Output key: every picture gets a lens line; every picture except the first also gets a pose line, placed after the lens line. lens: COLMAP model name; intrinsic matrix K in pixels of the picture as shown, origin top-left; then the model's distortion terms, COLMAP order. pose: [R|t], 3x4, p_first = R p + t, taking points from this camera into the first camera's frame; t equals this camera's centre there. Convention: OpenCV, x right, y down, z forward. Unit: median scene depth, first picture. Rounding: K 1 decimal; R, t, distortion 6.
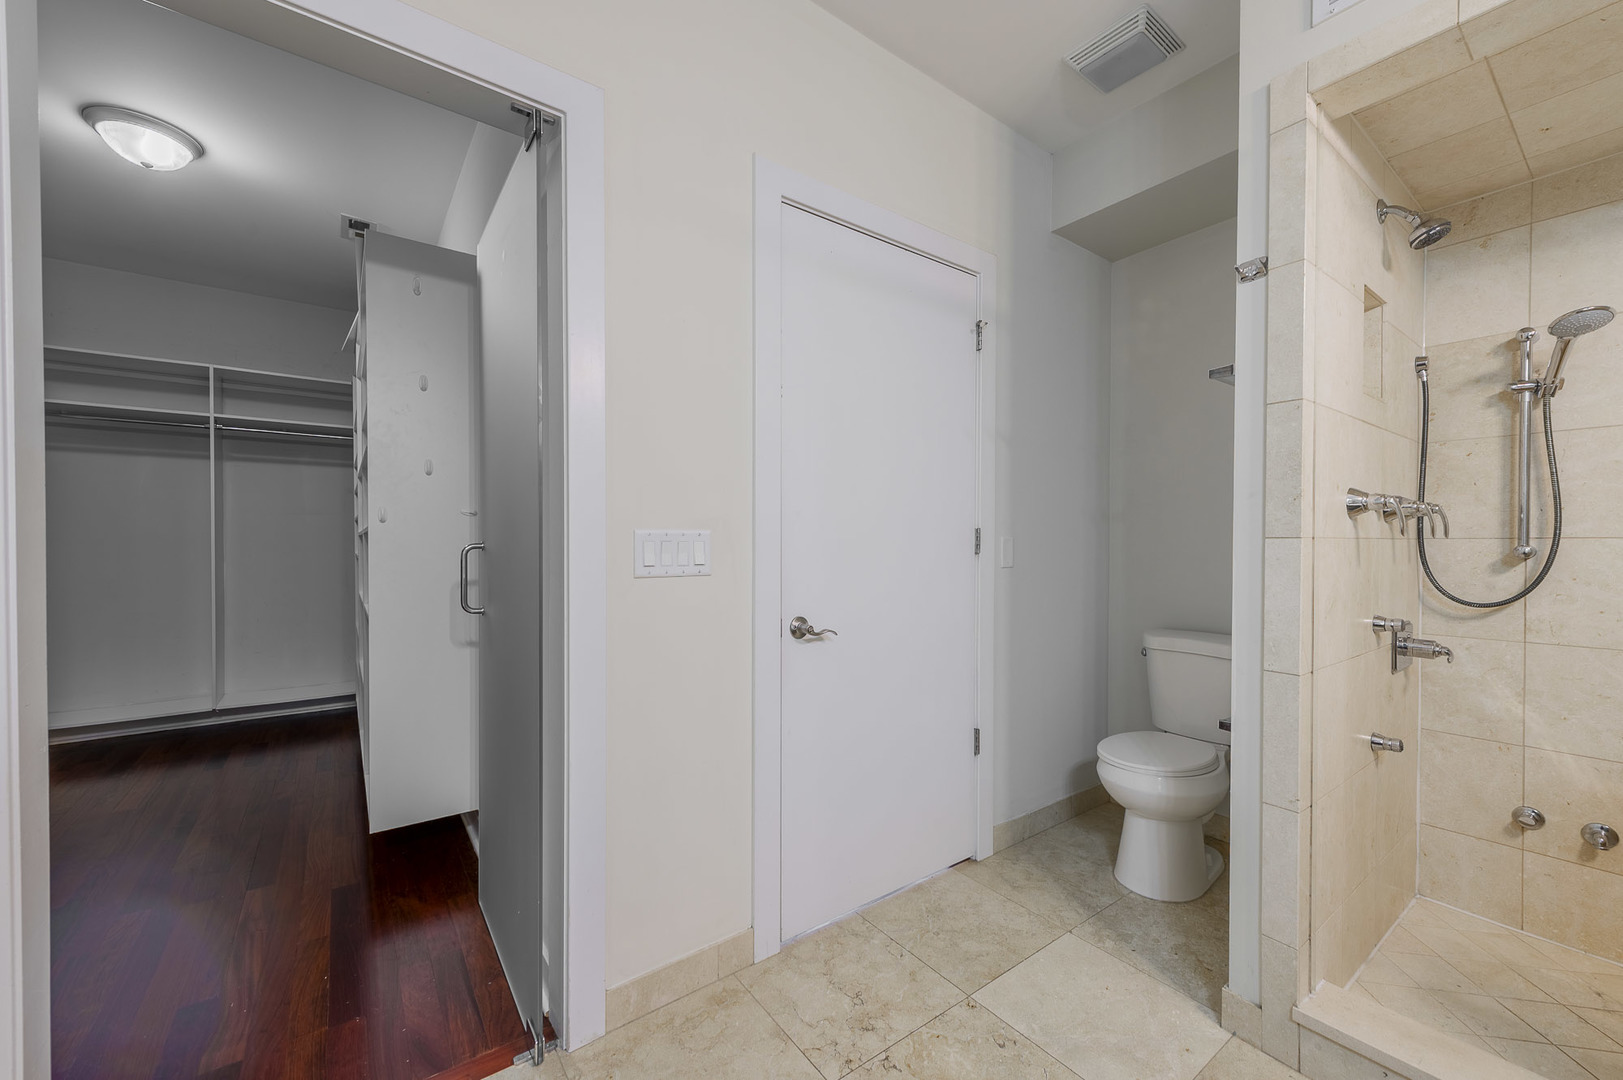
lens RADIAL K [[633.9, 0, 821.2], [0, 633.9, 546.8], [0, 0, 1]] dist [0.015317, -0.002885]
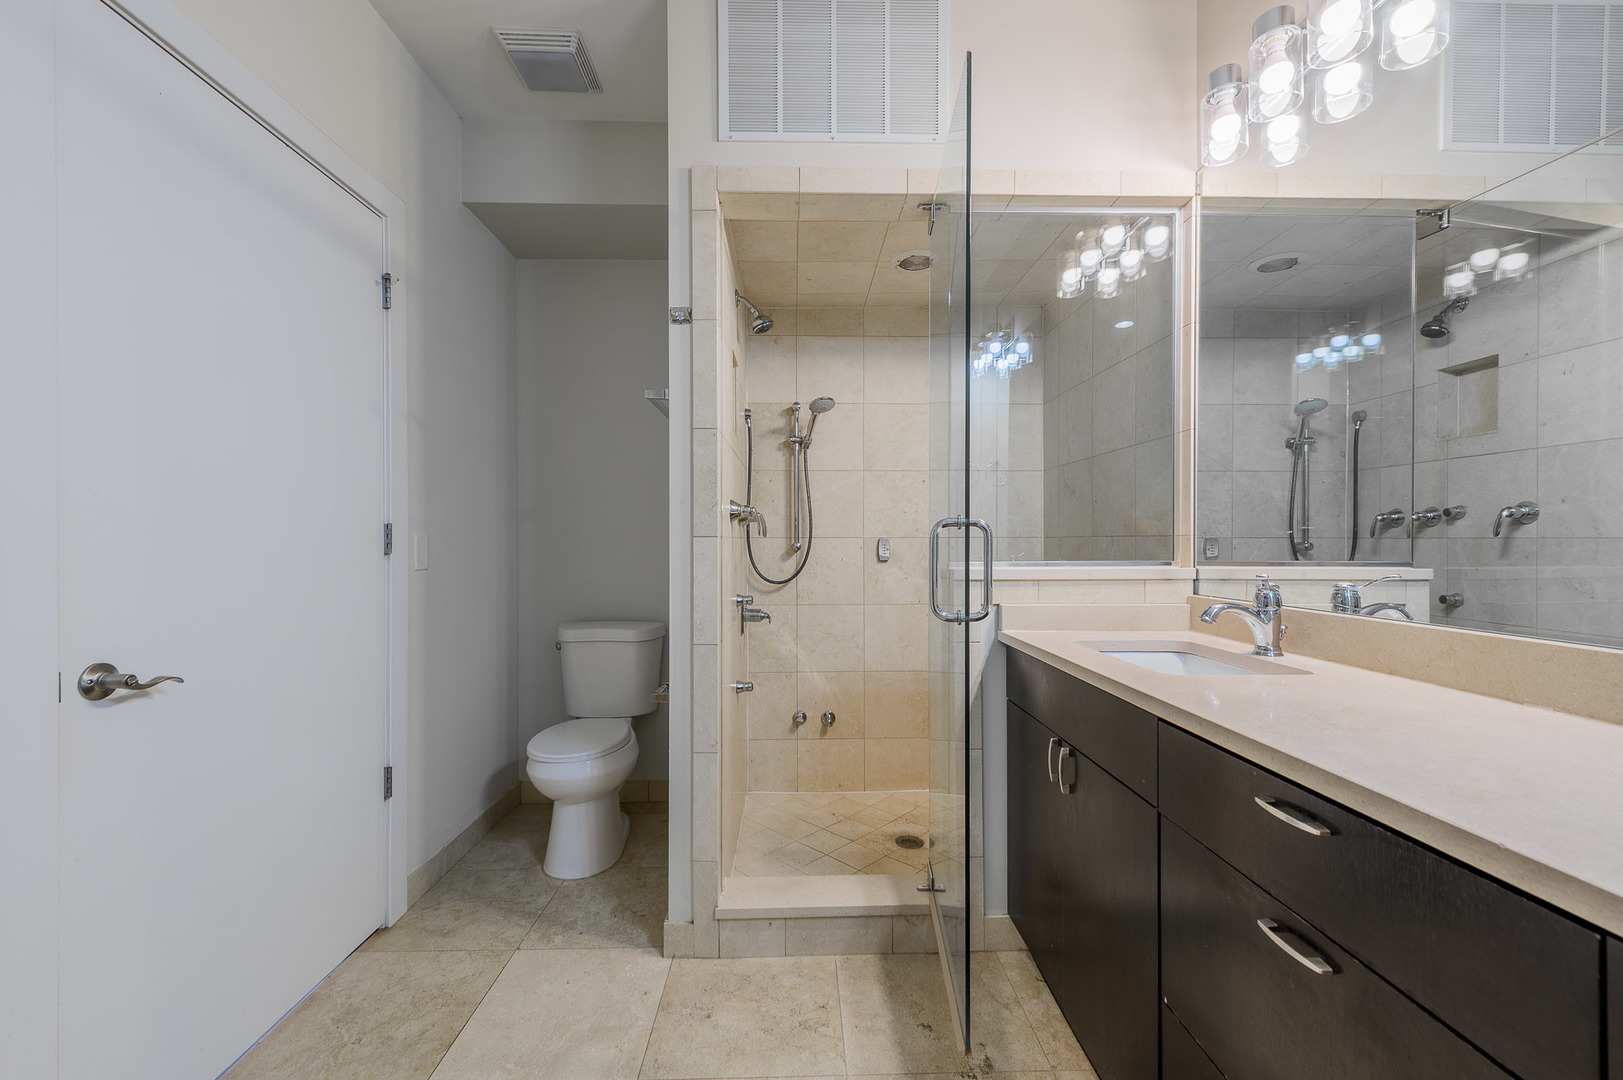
lens RADIAL K [[633.9, 0, 810.5], [0, 633.9, 540.3], [0, 0, 1]] dist [0.015317, -0.002885]
pose [[0.584810, -0.000448, 0.811170, -0.126807], [0.006510, 0.999970, -0.004141, -0.000639], [-0.811144, 0.007702, 0.584795, 0.080873]]
